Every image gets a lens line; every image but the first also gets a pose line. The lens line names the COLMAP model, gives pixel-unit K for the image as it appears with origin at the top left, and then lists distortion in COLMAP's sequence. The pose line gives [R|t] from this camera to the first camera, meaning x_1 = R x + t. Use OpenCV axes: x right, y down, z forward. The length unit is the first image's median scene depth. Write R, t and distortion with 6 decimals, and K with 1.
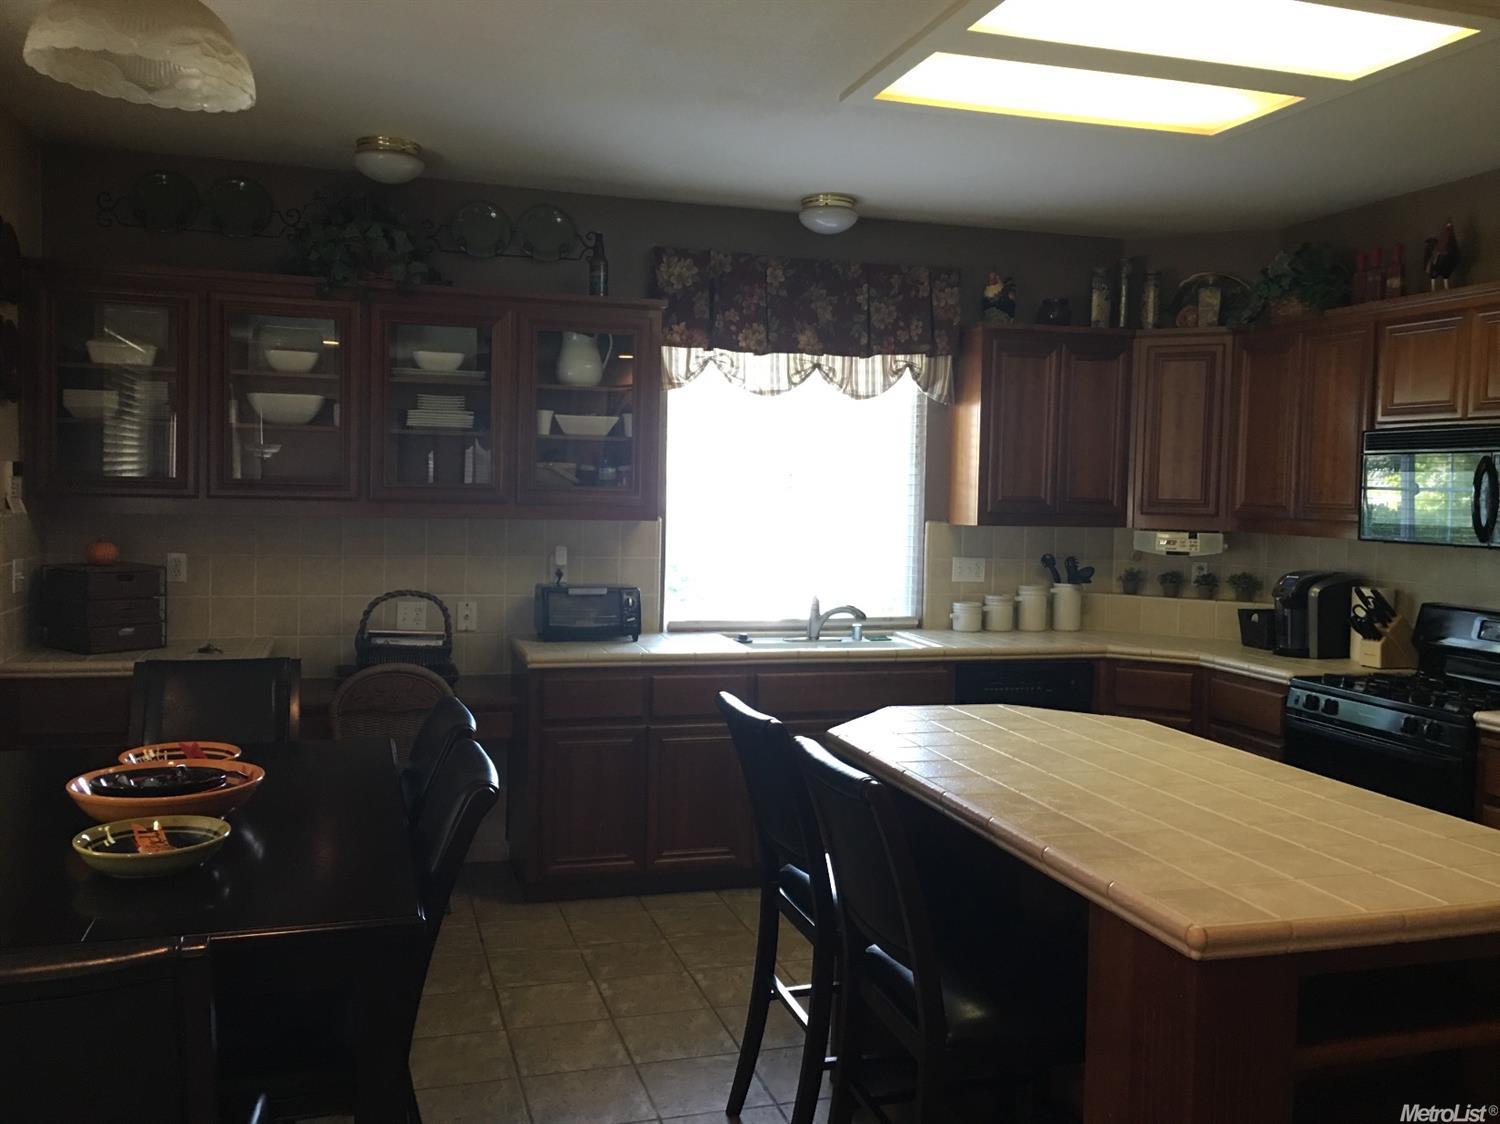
lens RADIAL K [[1262.8, 0, 742.4], [0, 1262.8, 546.7], [0, 0, 1]] dist [0.080331, -0.102225]
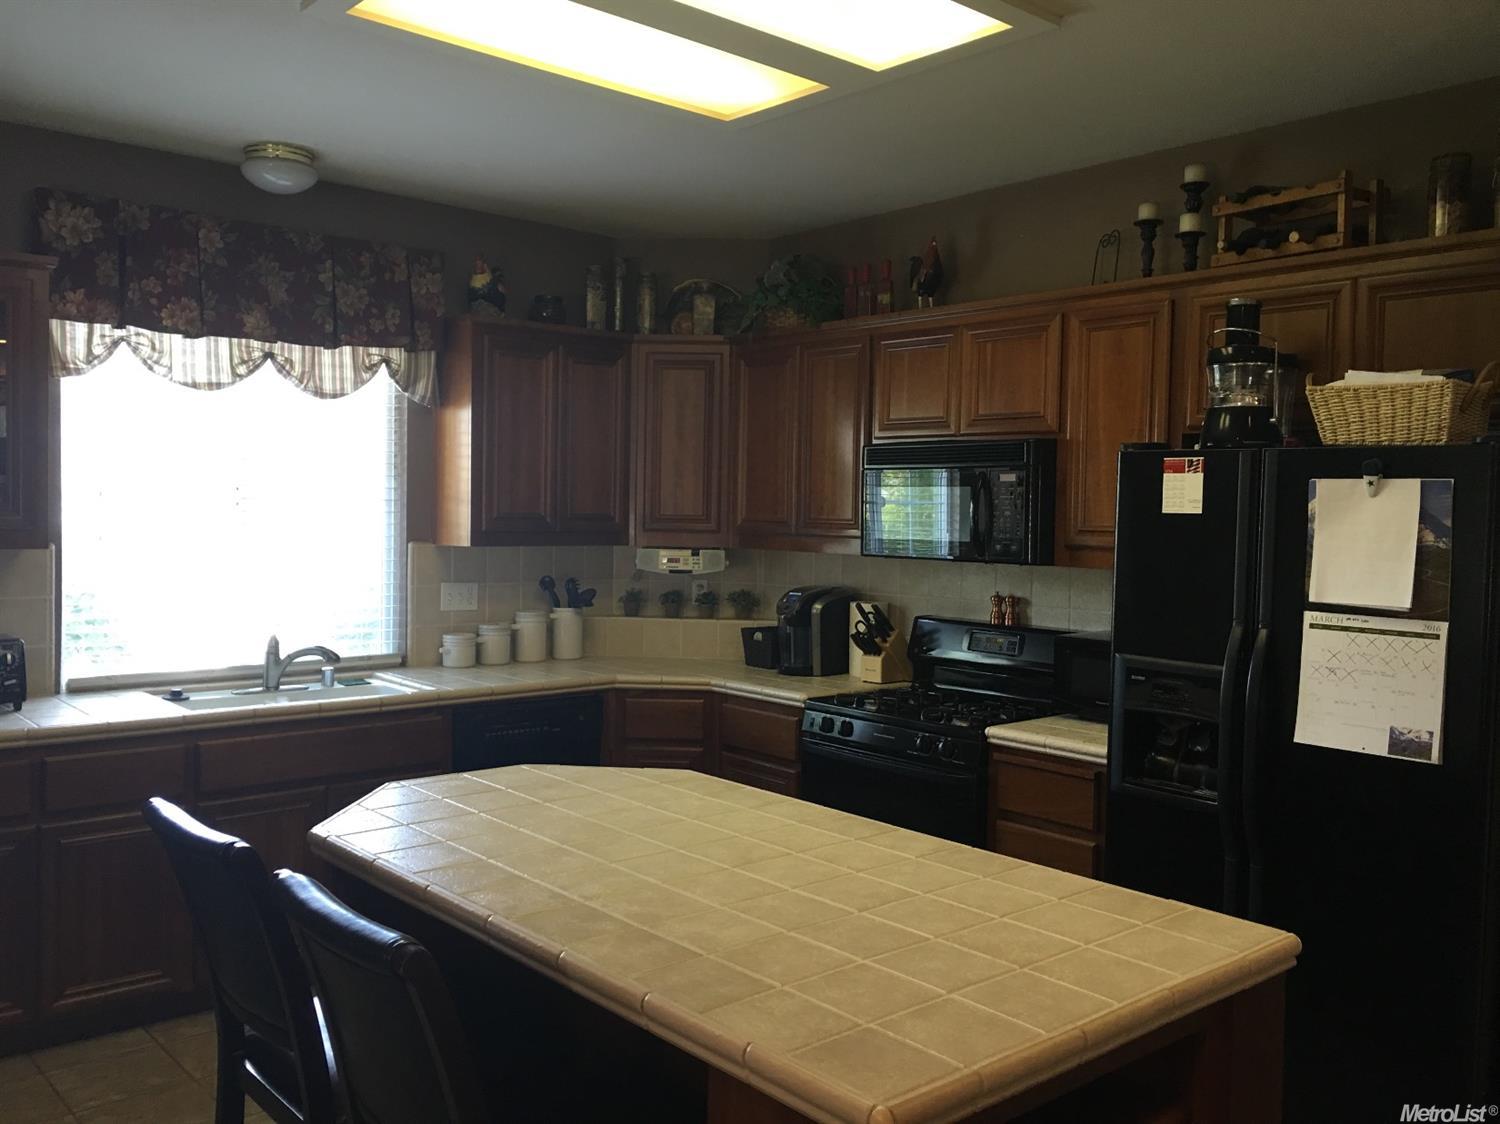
lens RADIAL K [[1262.8, 0, 742.4], [0, 1262.8, 546.7], [0, 0, 1]] dist [0.080331, -0.102225]
pose [[0.910698, -0.019252, 0.412625, -0.005210], [0.023143, 0.999722, -0.004434, -0.008554], [-0.412425, 0.013588, 0.910890, 0.125986]]
